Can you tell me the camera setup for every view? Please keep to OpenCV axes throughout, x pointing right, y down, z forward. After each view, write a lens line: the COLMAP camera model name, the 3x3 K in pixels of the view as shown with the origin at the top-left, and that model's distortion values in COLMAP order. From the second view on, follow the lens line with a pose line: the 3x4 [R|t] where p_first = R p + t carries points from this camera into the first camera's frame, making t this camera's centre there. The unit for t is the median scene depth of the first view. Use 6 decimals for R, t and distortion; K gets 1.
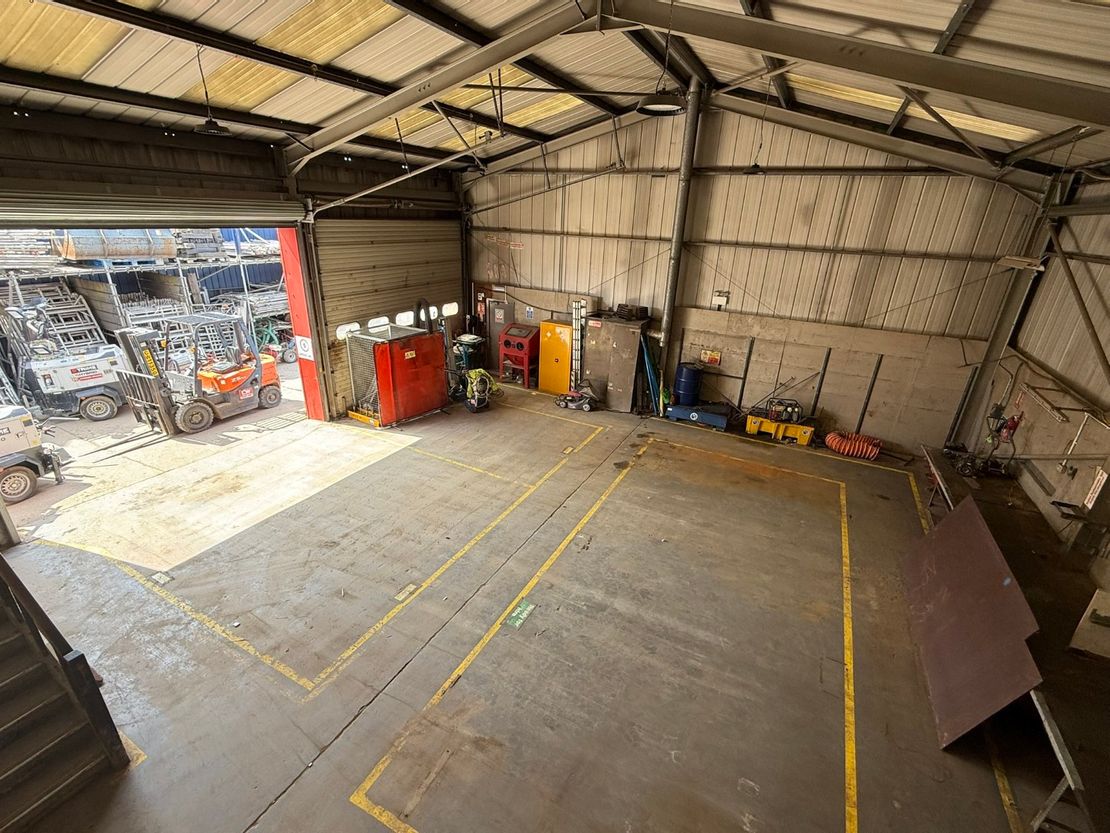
lens RADIAL K [[493.1, 0, 553.7], [0, 493.1, 416.8], [0, 0, 1]] dist [-0.000223, -0.000392]
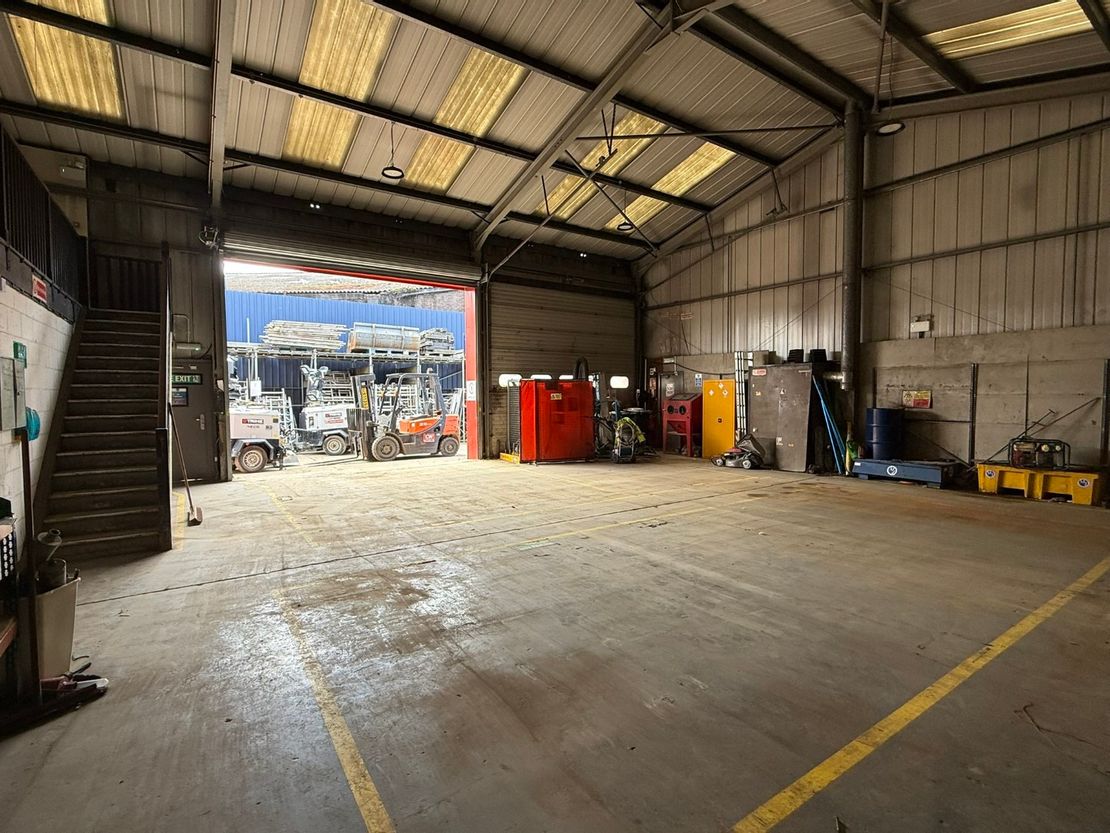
lens RADIAL K [[526.9, 0, 554.5], [0, 526.9, 416.7], [0, 0, 1]] dist [0.001661, -0.000854]
pose [[0.885613, -0.022222, -0.463891, 0.218491], [-0.138473, 0.940788, -0.309425, 0.256572], [0.443299, 0.338268, 0.830097, 0.092867]]
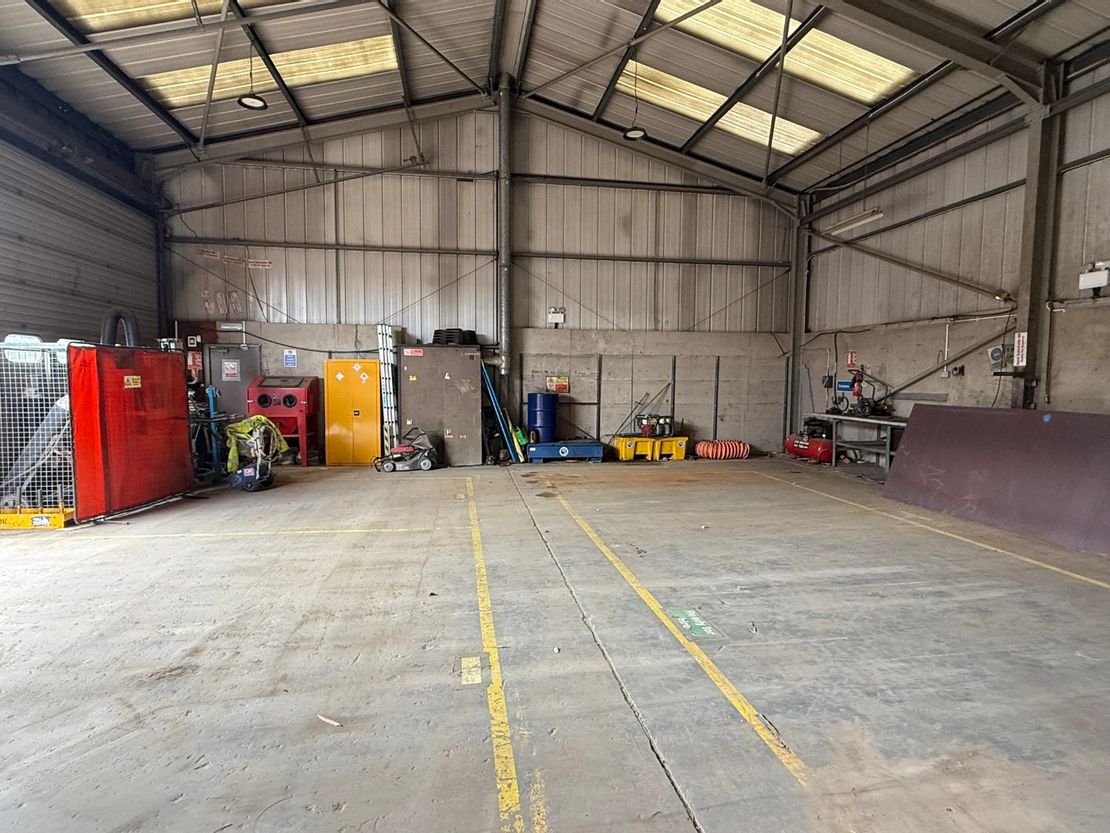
lens RADIAL K [[584.5, 0, 554.9], [0, 584.5, 415.4], [0, 0, 1]] dist [-0.001865, 0.001444]
pose [[0.800603, -0.072767, 0.594760, -0.303133], [0.248191, 0.943718, -0.218627, 0.157003], [-0.545377, 0.322647, 0.773604, 0.279564]]
